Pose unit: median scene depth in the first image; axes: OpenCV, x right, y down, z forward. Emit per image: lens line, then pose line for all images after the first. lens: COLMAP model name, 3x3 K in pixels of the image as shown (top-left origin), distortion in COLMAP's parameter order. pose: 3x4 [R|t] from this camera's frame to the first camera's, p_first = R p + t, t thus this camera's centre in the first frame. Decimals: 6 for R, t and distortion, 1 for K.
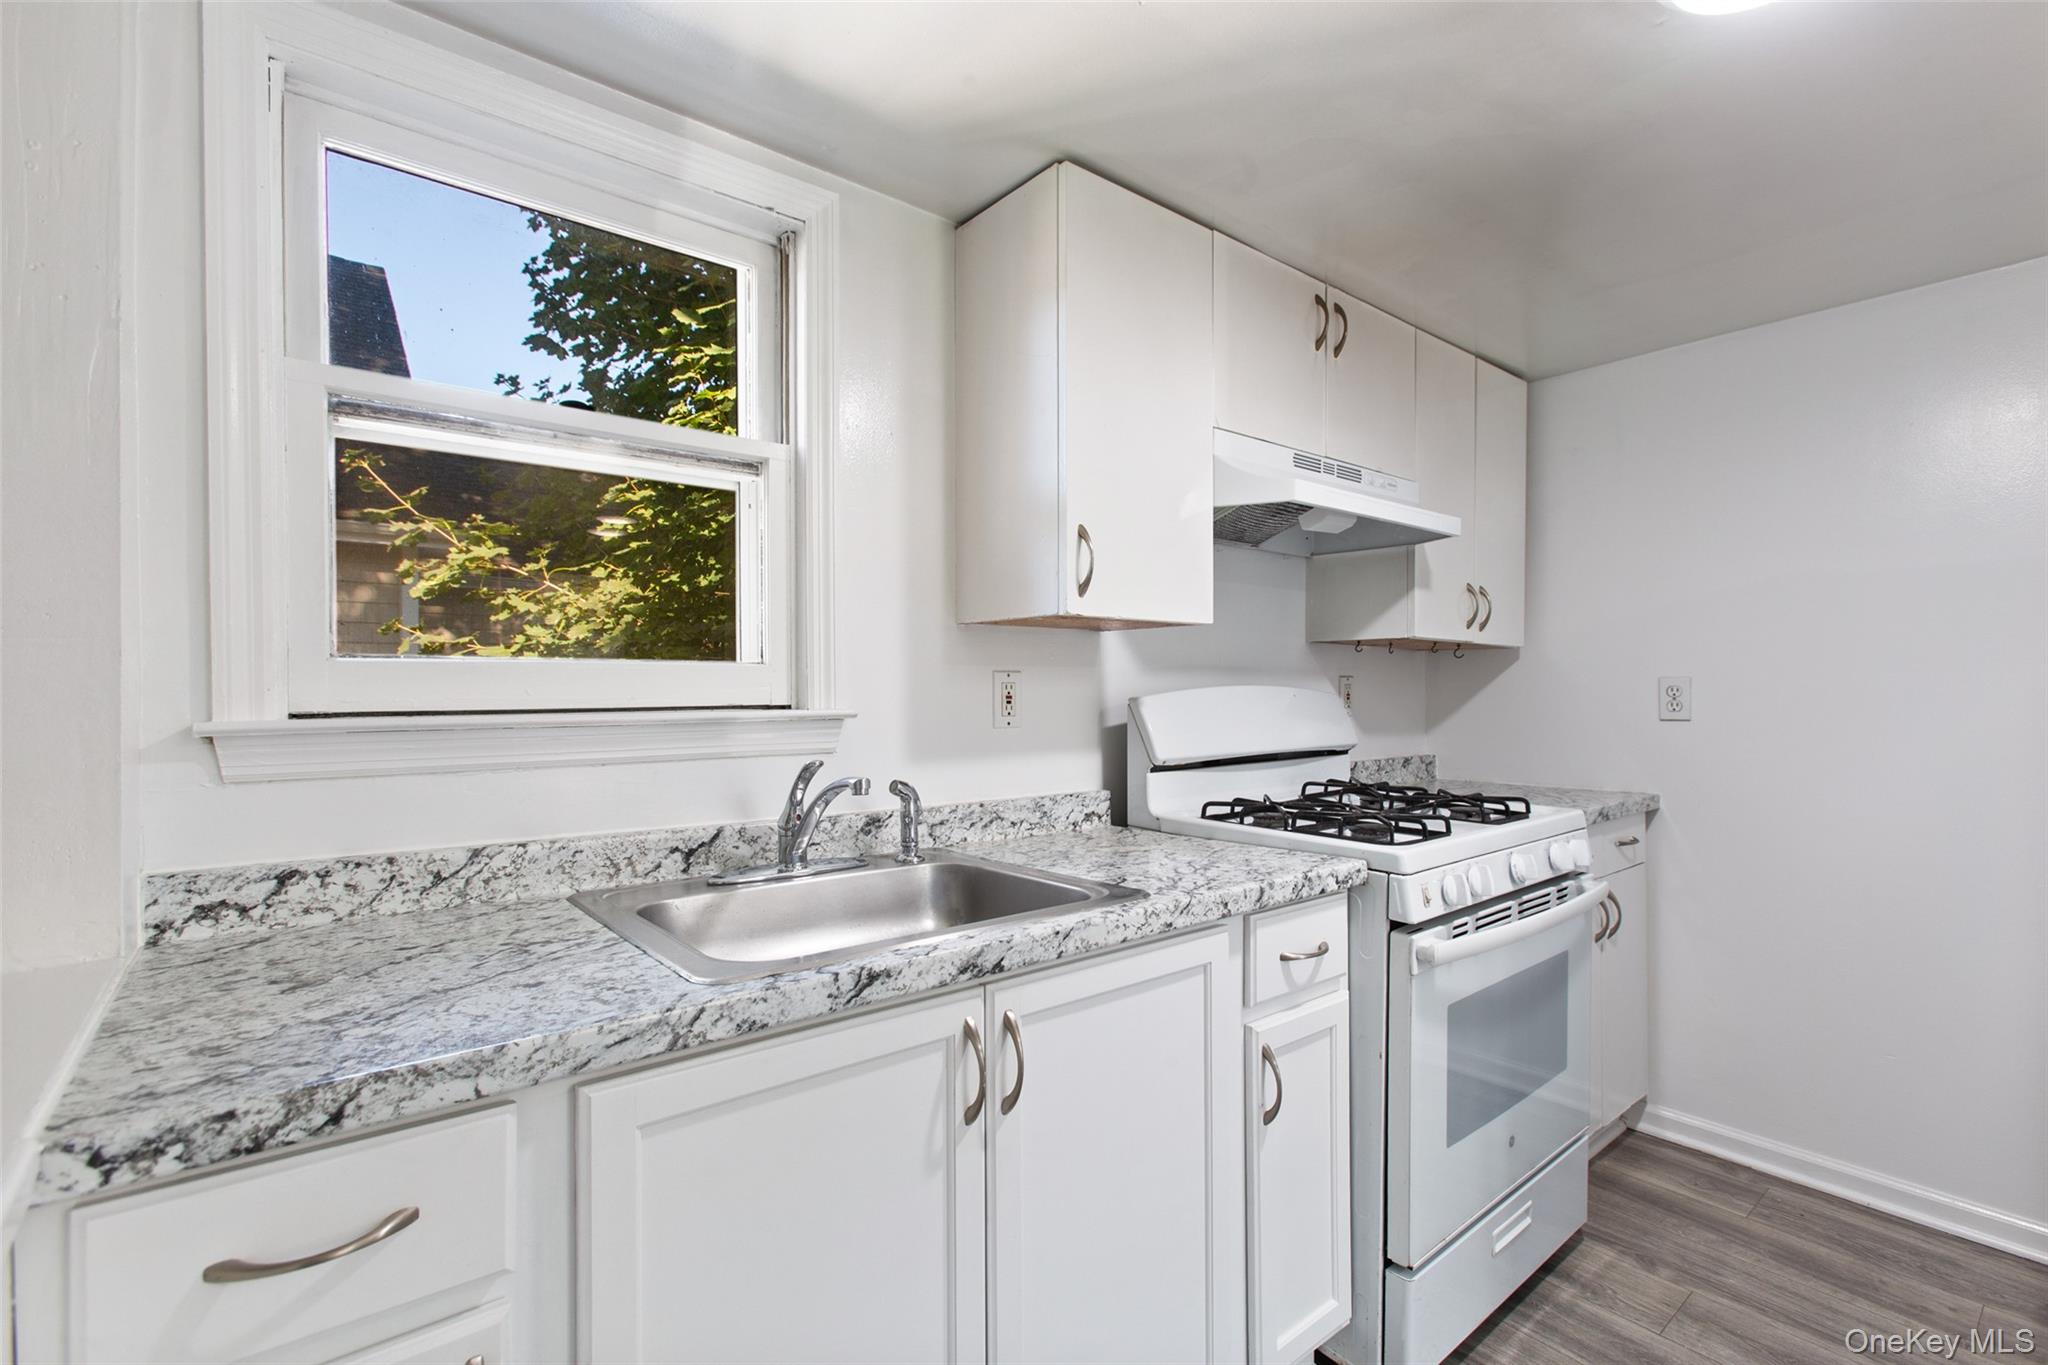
lens RADIAL K [[926.9, 0, 1011.1], [0, 926.9, 688.8], [0, 0, 1]] dist [-0.012759, 0.008531]
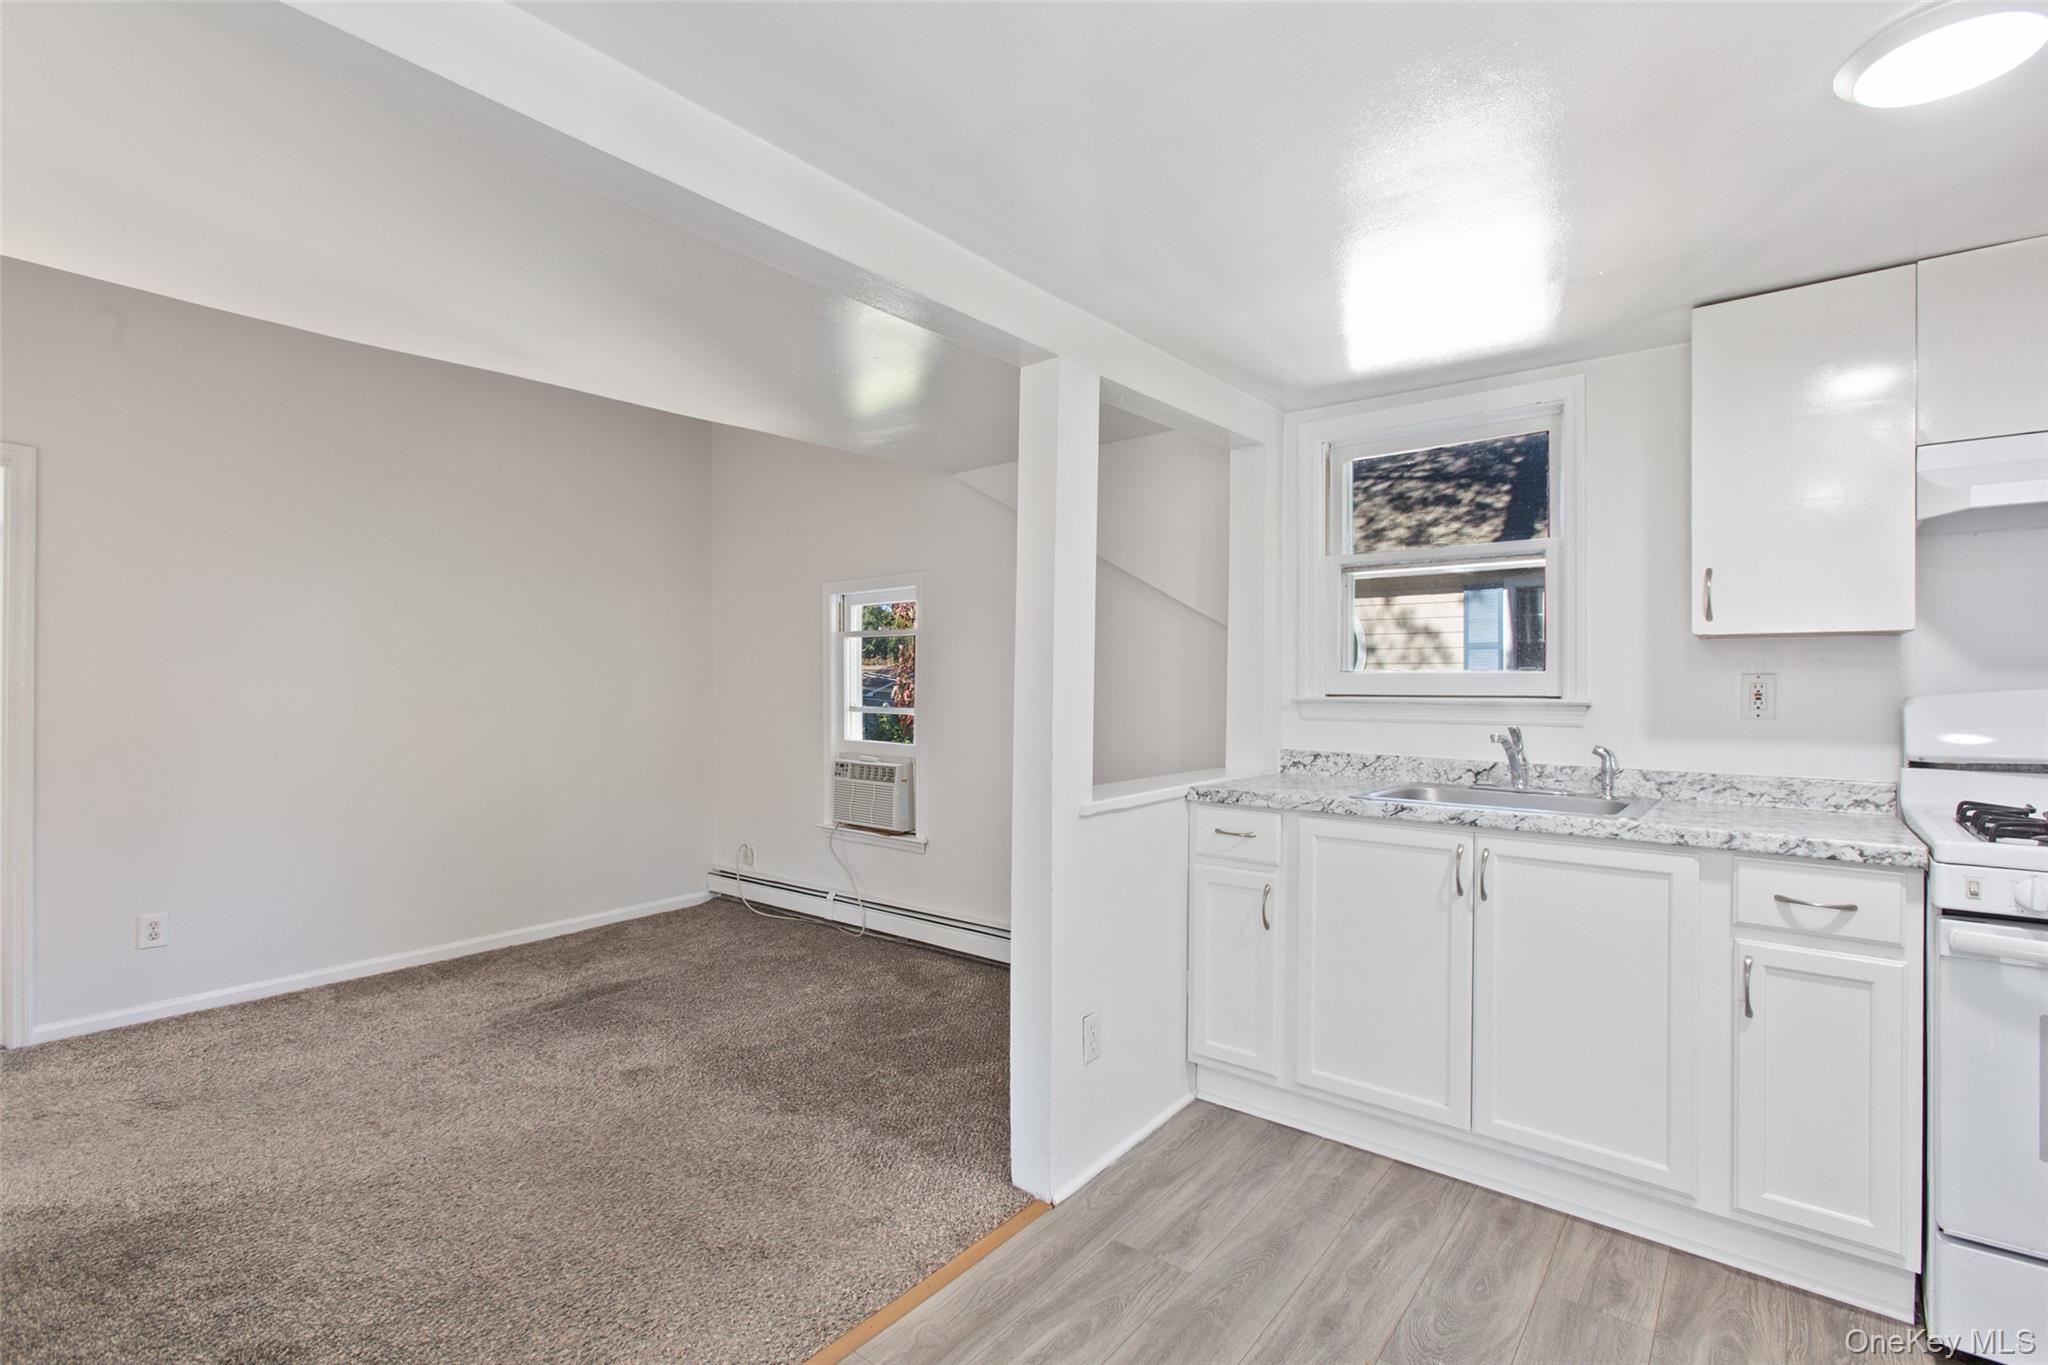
lens RADIAL K [[926.9, 0, 1032.2], [0, 926.9, 689.9], [0, 0, 1]] dist [-0.012759, 0.008531]
pose [[0.199705, 0.009672, -0.979808, 1.201658], [-0.004568, 0.999950, 0.008940, -0.004632], [0.979845, 0.002690, 0.199739, -0.242691]]
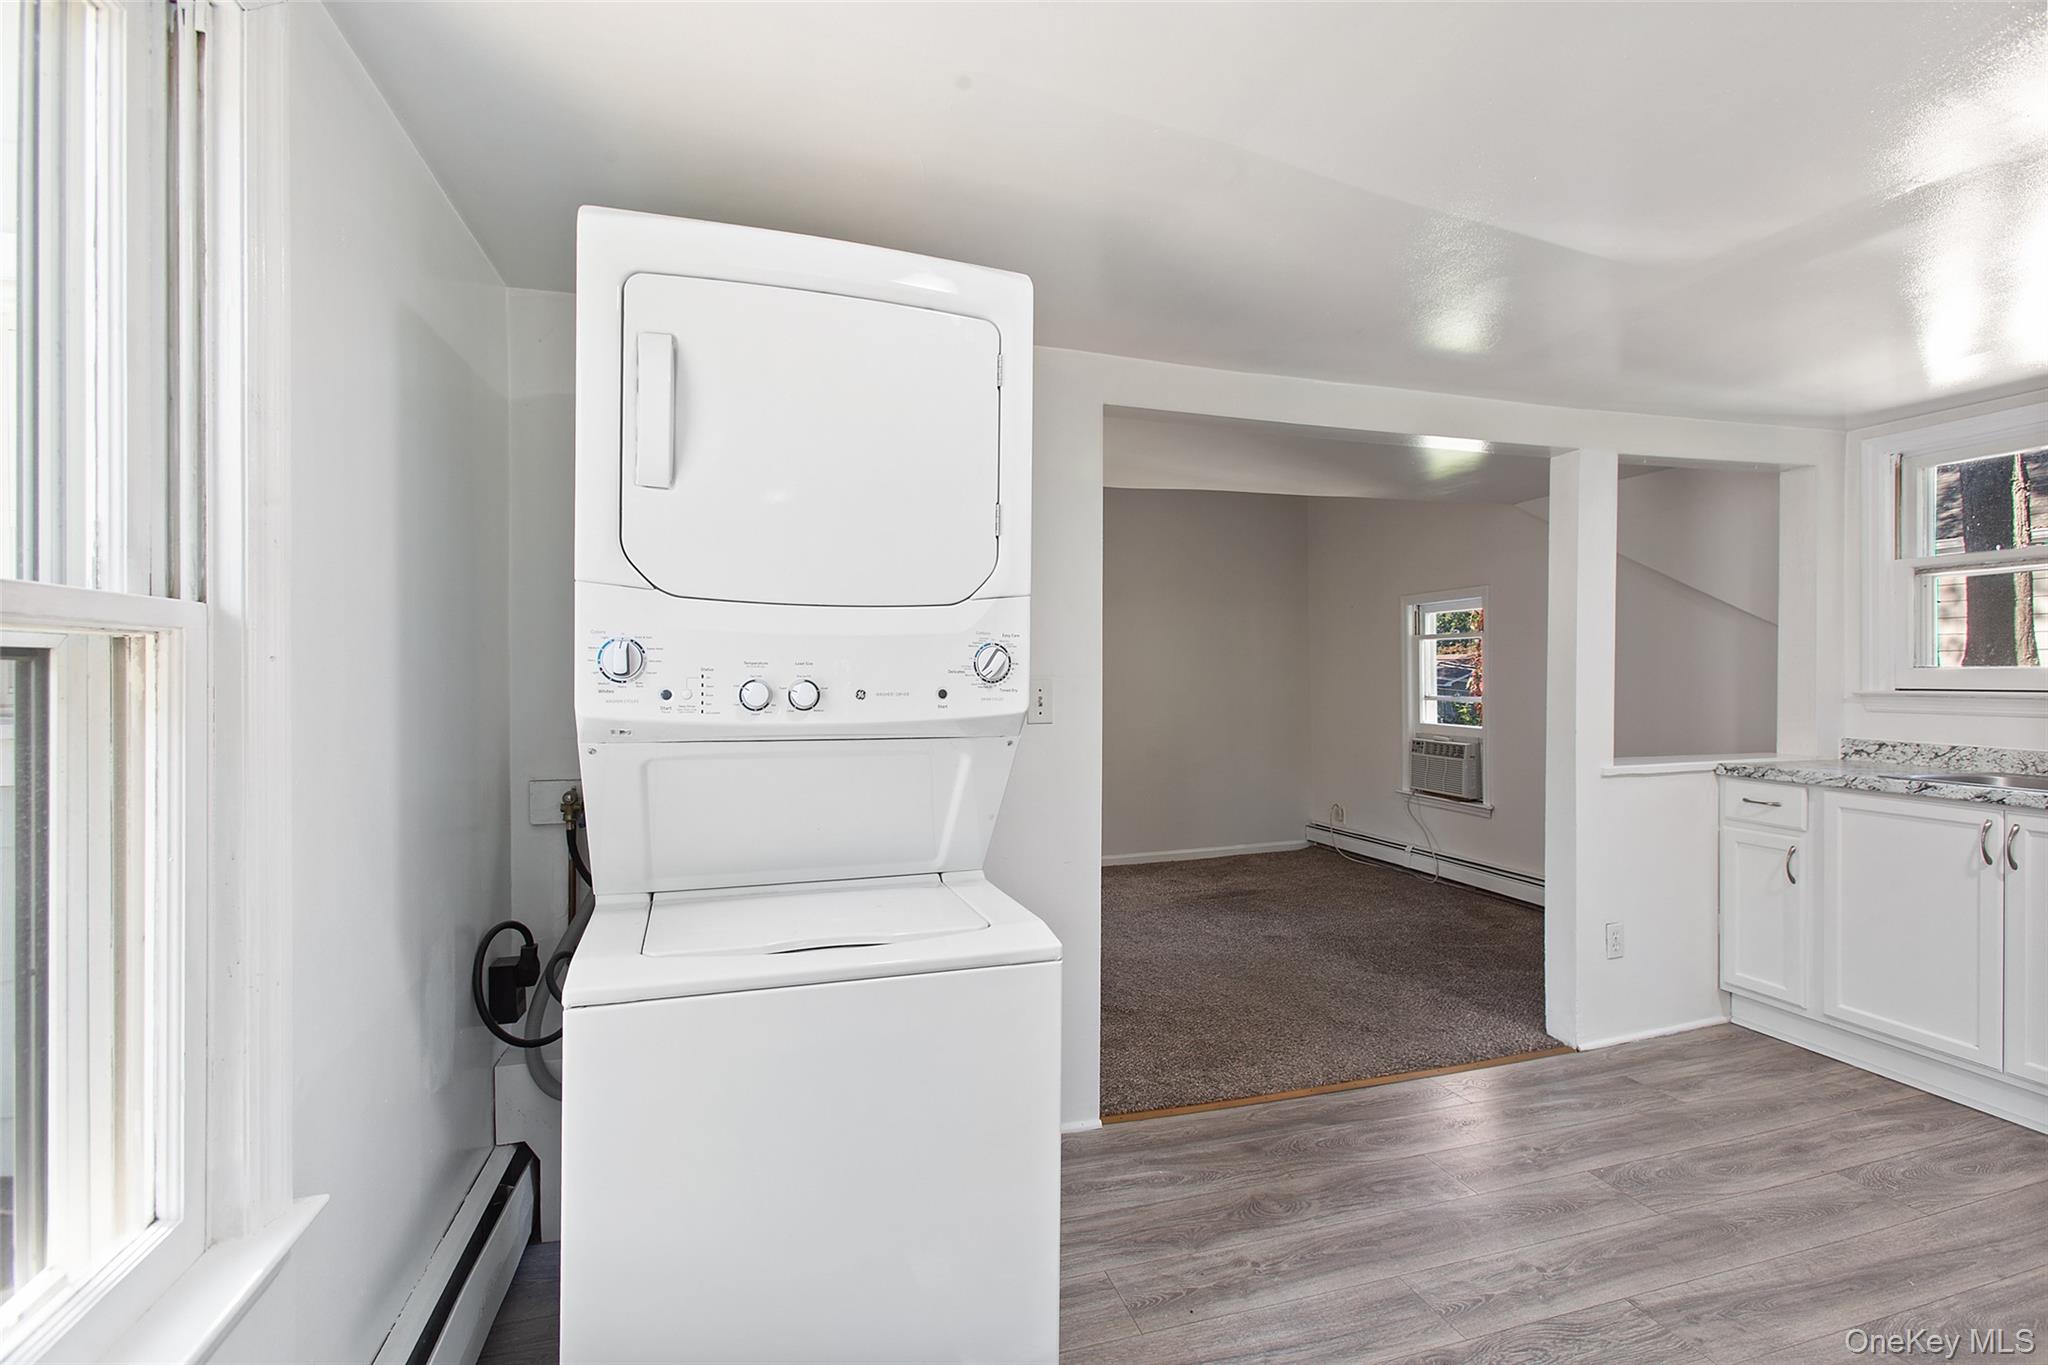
lens RADIAL K [[926.9, 0, 1027.4], [0, 926.9, 673.9], [0, 0, 1]] dist [-0.012759, 0.008531]
pose [[-0.388872, 0.004481, -0.921281, 2.106510], [0.001719, 0.999990, 0.004138, -0.025628], [0.921290, 0.000026, -0.388876, -0.247004]]
